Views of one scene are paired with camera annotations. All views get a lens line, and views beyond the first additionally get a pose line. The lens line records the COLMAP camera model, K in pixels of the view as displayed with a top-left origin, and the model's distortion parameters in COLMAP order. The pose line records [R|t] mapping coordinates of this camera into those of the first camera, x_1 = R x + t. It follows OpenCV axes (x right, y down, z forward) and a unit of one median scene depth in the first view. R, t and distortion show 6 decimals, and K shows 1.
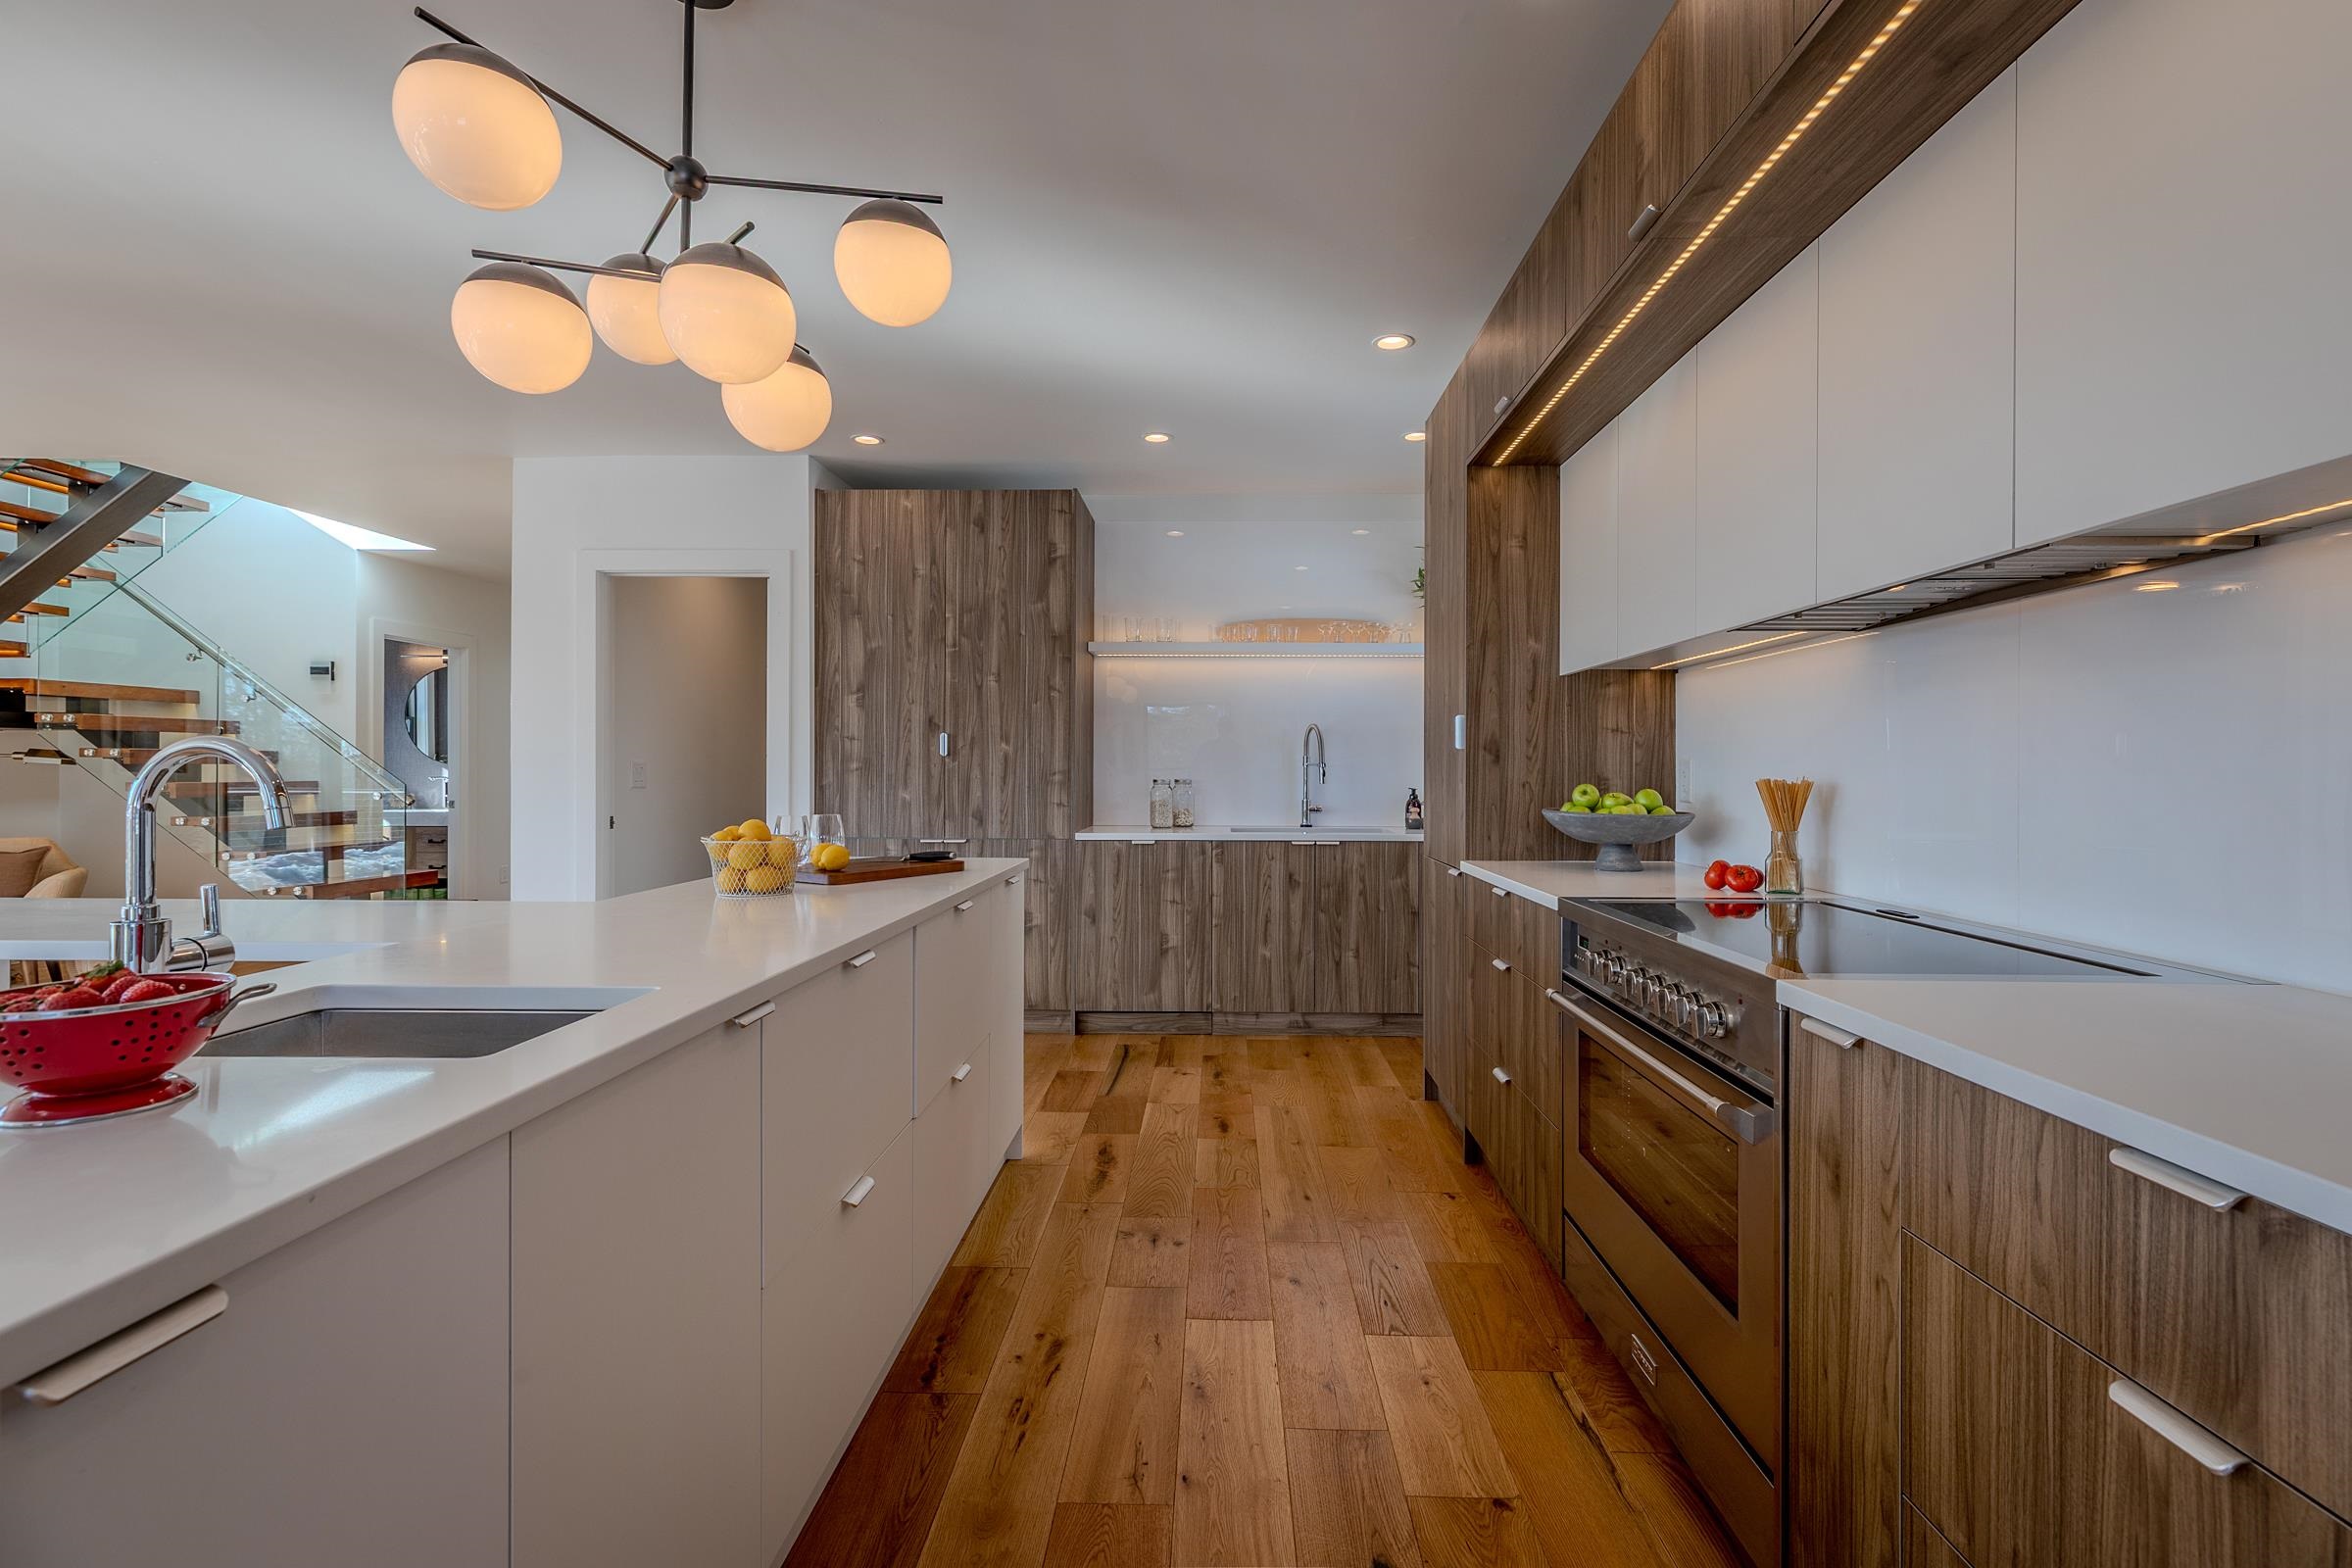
lens RADIAL K [[1066.9, 0, 1184.7], [0, 1066.9, 775.3], [0, 0, 1]] dist [0.018201, 0.000183]
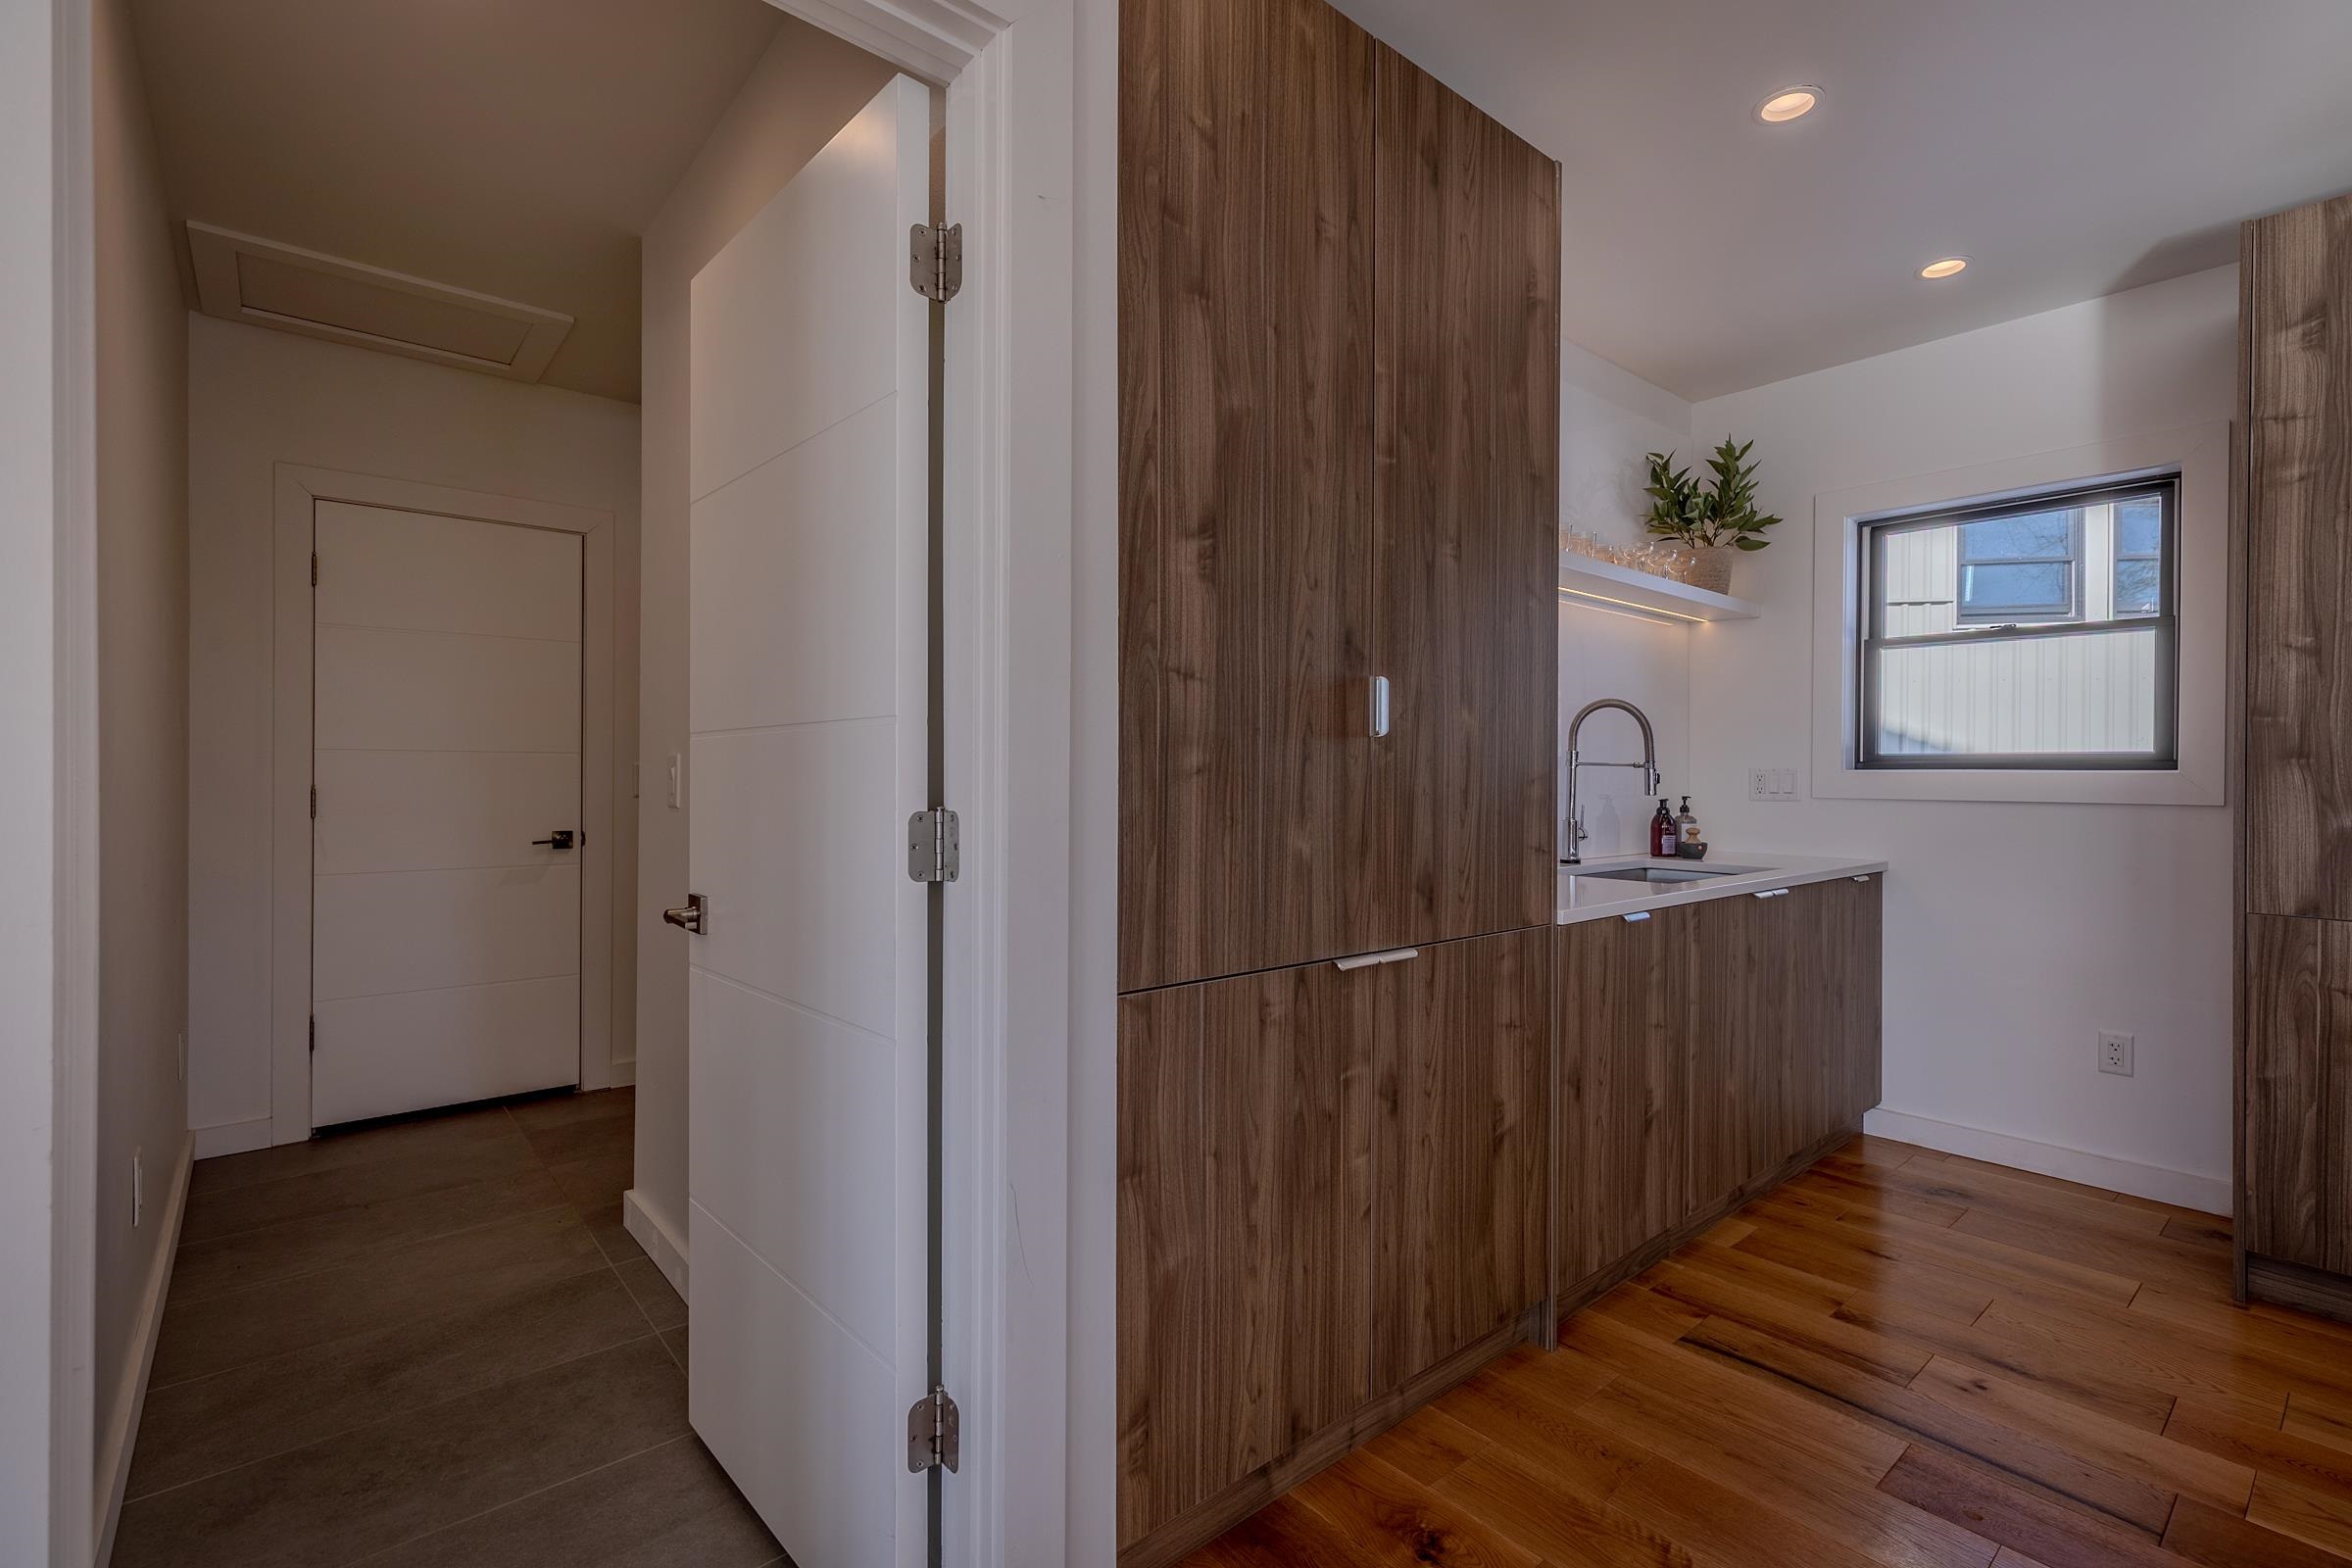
lens RADIAL K [[1066.9, 0, 1178.5], [0, 1066.9, 781.3], [0, 0, 1]] dist [0.018201, 0.000183]
pose [[0.742085, -0.002496, 0.670301, -0.531142], [0.001096, 0.999996, 0.002510, -0.003132], [-0.670304, -0.001128, 0.742085, 0.763178]]
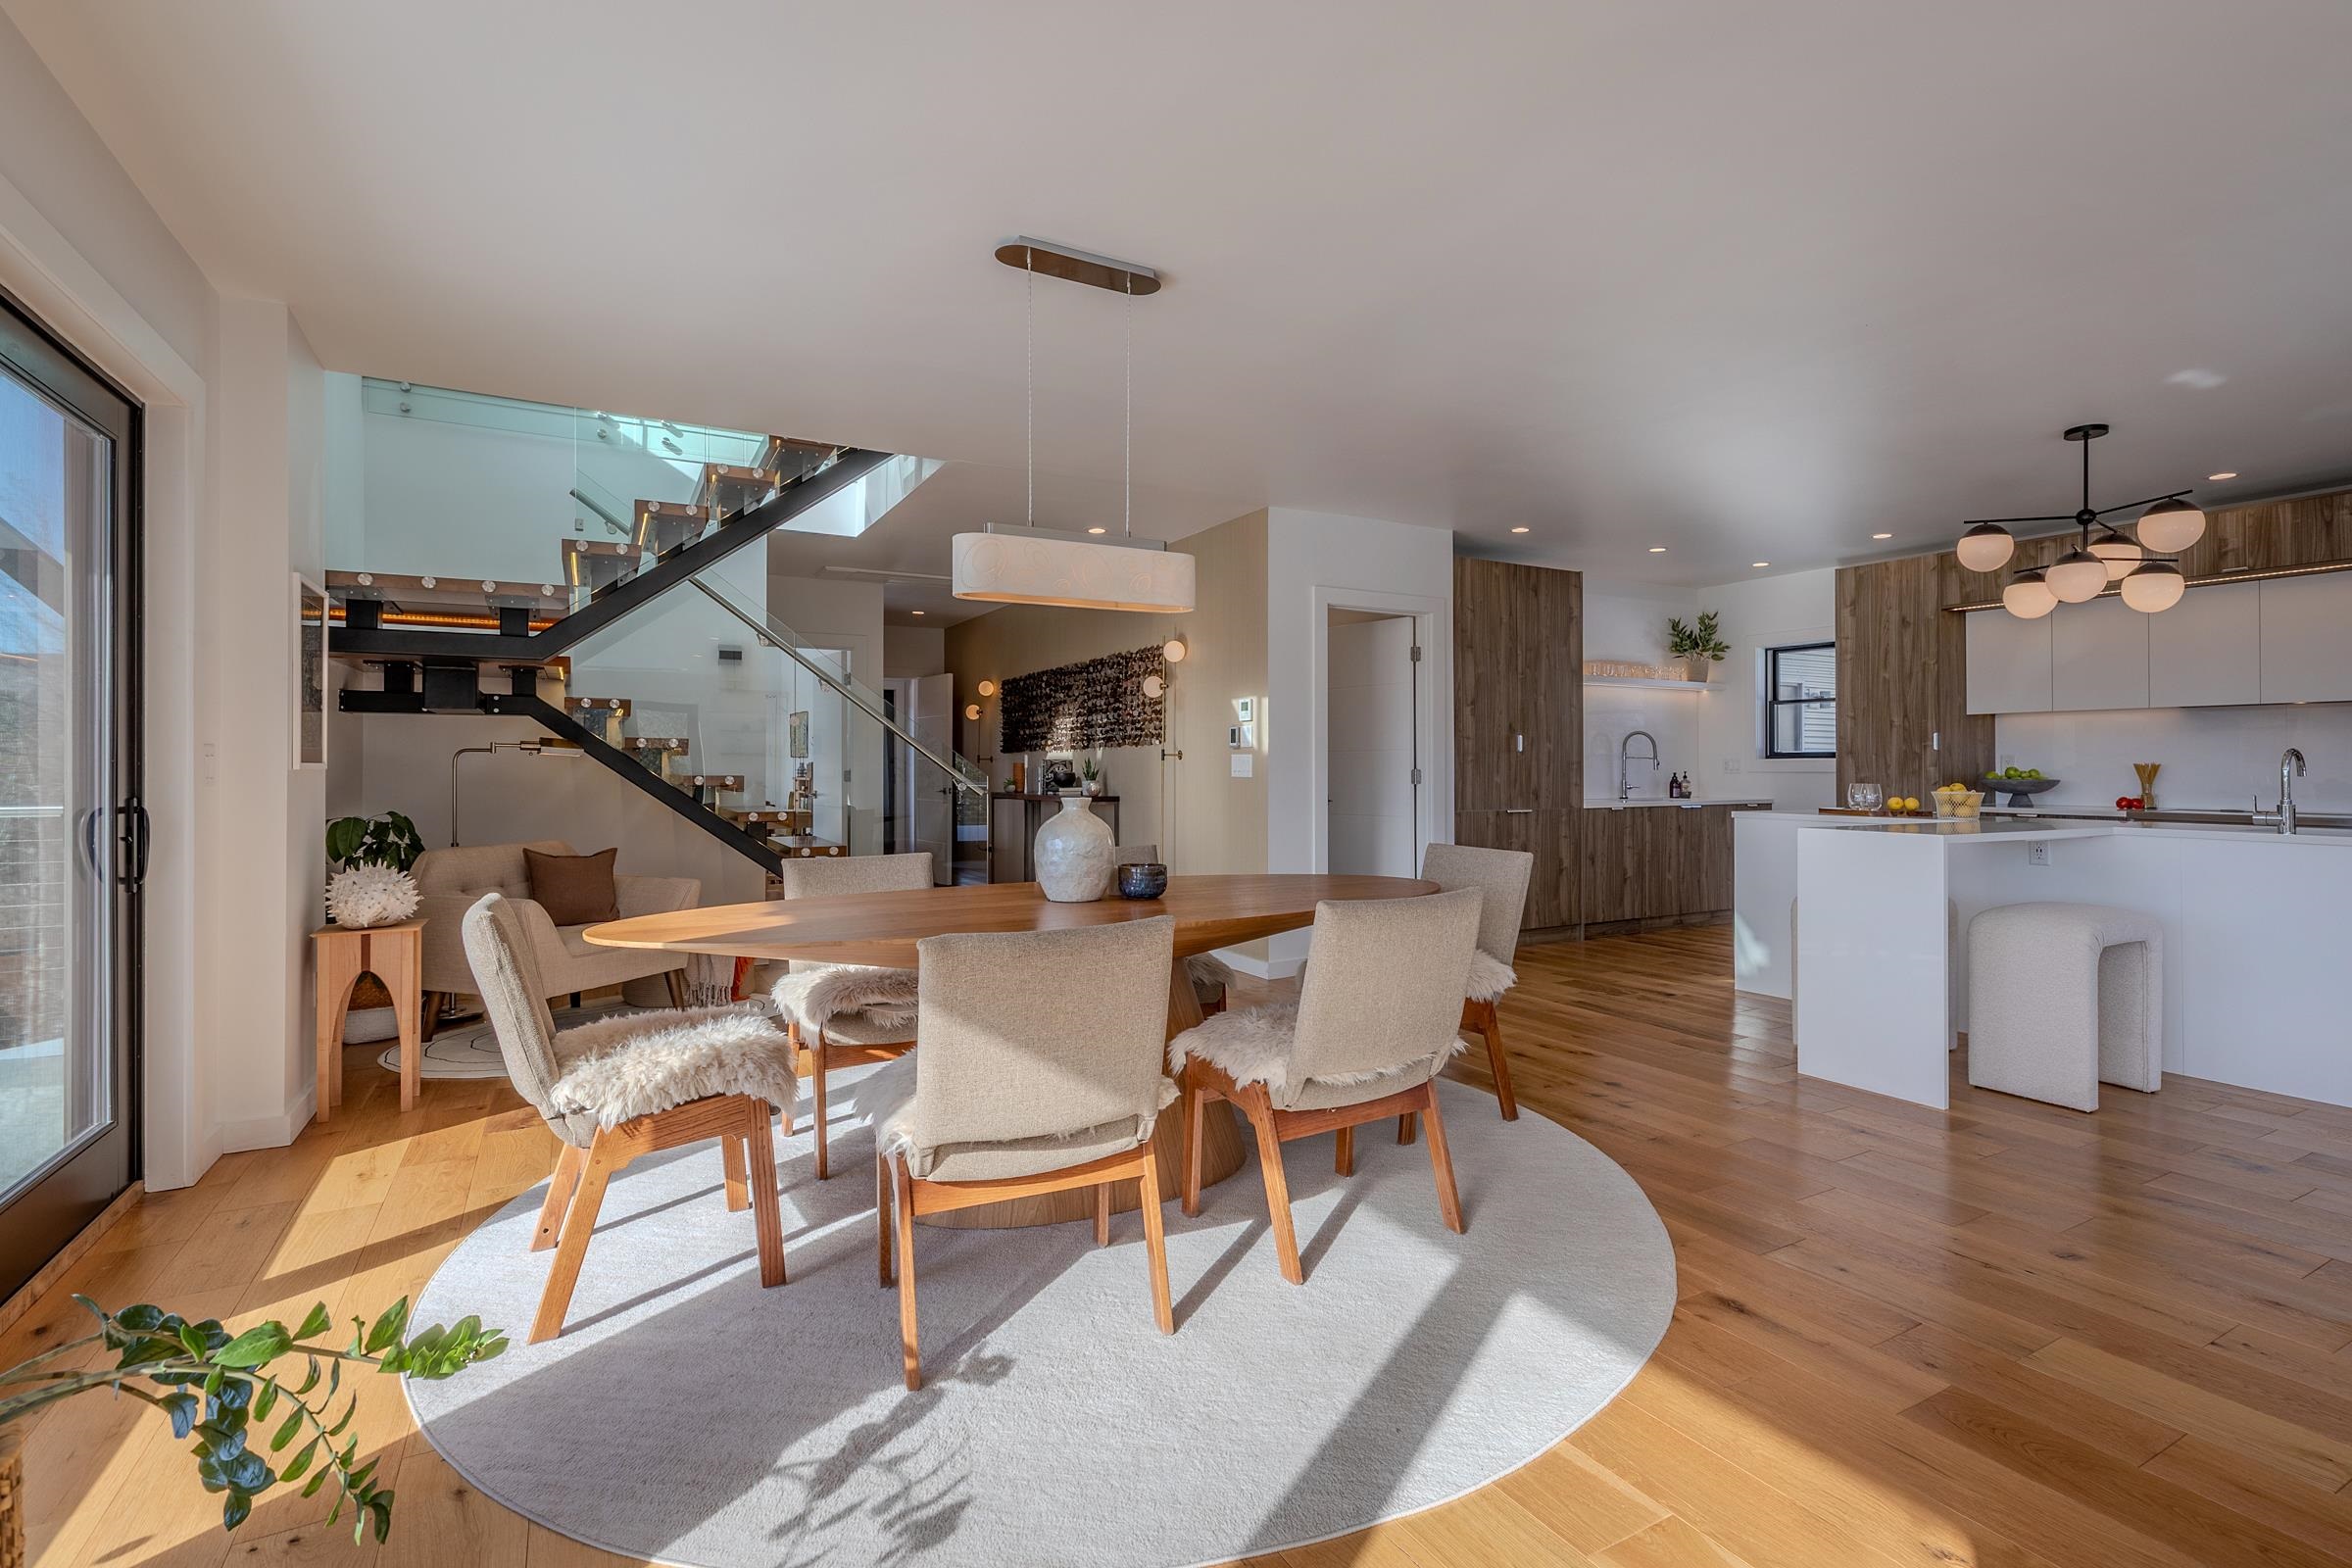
lens RADIAL K [[1066.9, 0, 1176.2], [0, 1066.9, 768.1], [0, 0, 1]] dist [0.018201, 0.000183]
pose [[0.866222, -0.002453, 0.499653, -1.325364], [0.006399, 0.999960, -0.006185, 0.010112], [-0.499618, 0.008555, 0.866204, -0.001788]]
